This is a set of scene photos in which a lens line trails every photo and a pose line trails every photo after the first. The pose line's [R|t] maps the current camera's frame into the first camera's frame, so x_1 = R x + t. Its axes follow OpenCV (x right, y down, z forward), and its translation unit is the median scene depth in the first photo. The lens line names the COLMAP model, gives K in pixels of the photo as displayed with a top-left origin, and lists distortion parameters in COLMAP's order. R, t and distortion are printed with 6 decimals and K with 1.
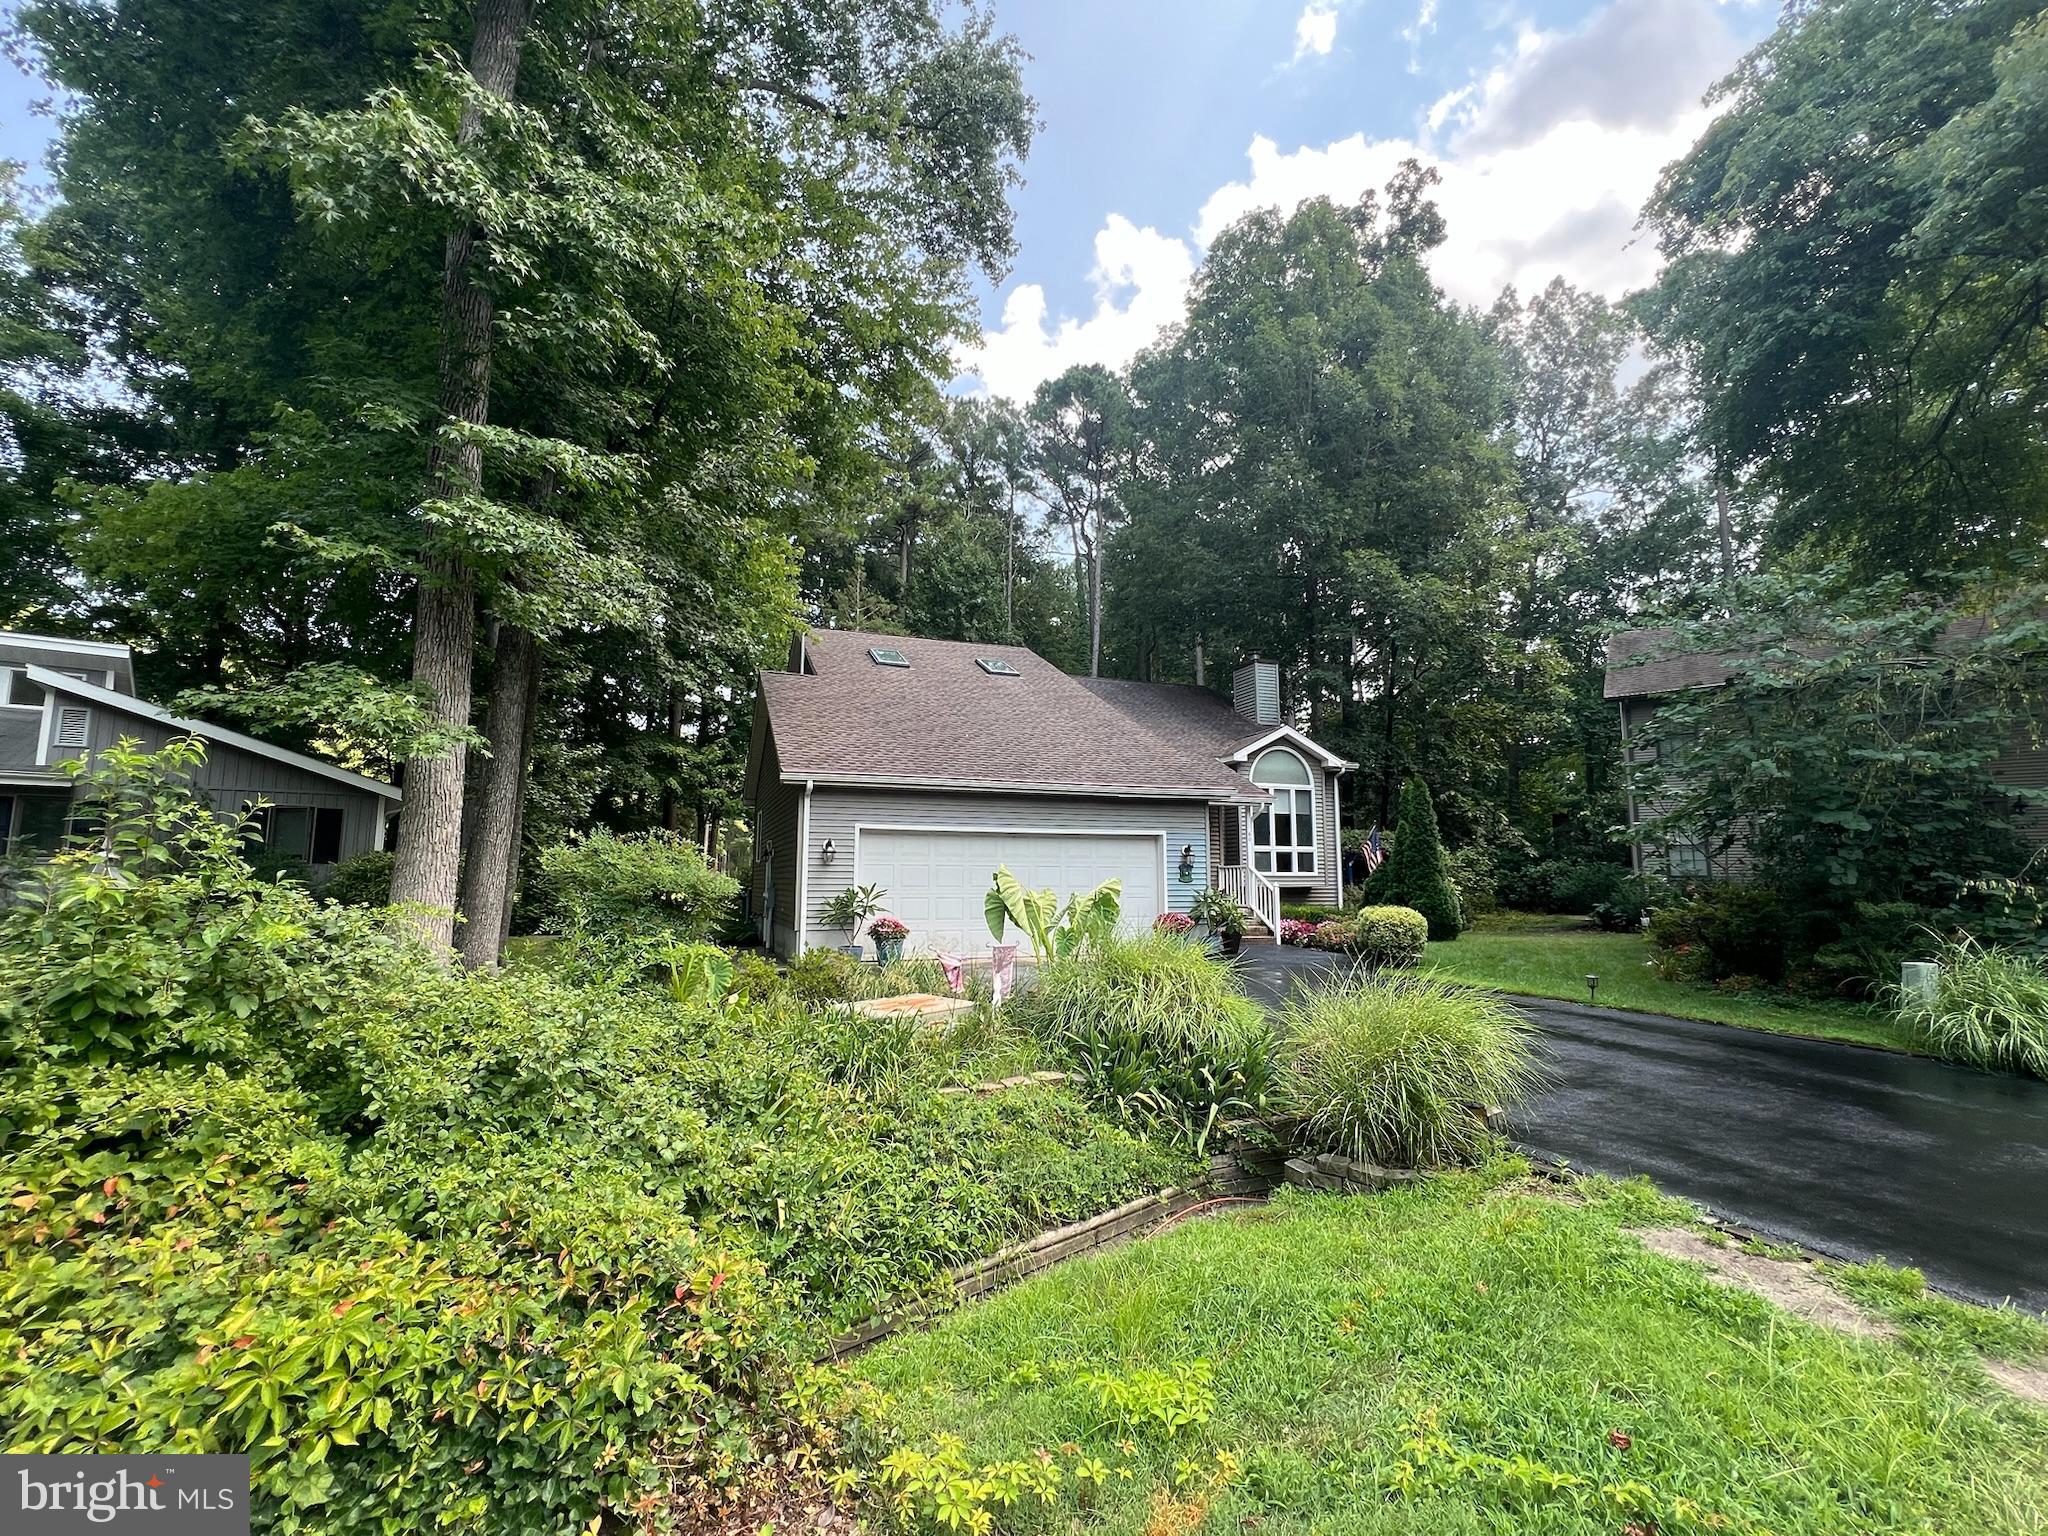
lens RADIAL K [[899.6, 0, 1033.7], [0, 899.6, 768.8], [0, 0, 1]] dist [-0.001081, -0.000063]
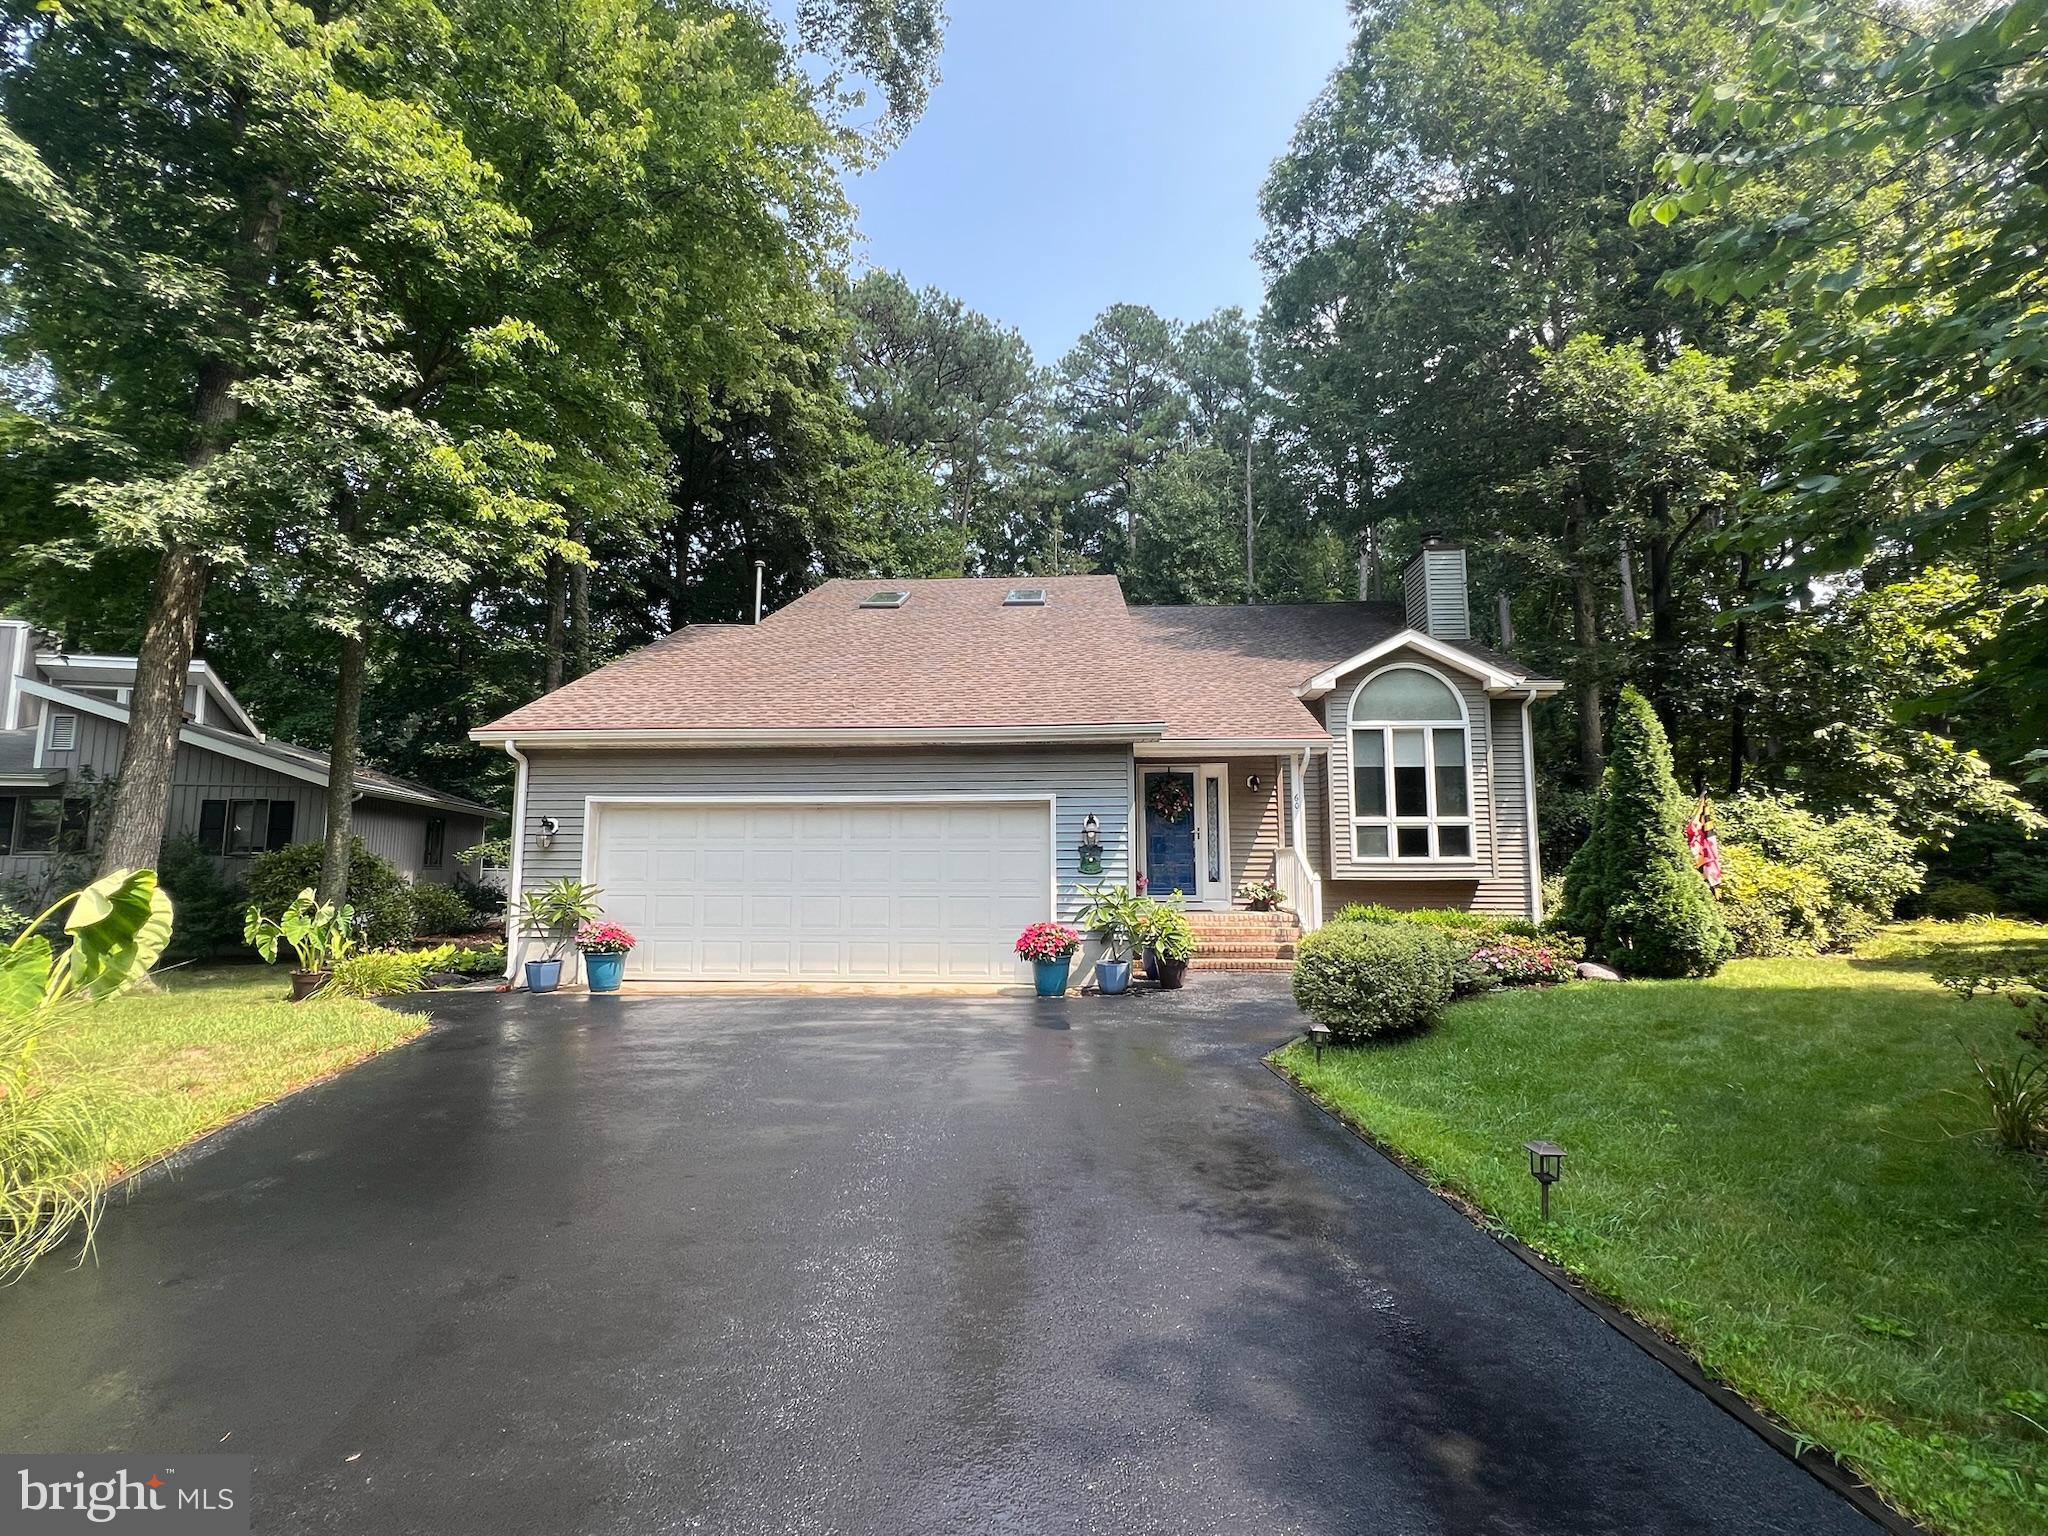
lens RADIAL K [[899.6, 0, 1028.9], [0, 899.6, 774.4], [0, 0, 1]] dist [-0.001081, -0.000063]
pose [[0.914274, -0.044037, -0.402695, 0.286672], [0.052022, 0.998606, 0.008907, 0.035412], [0.401742, -0.029092, 0.915291, 0.297474]]
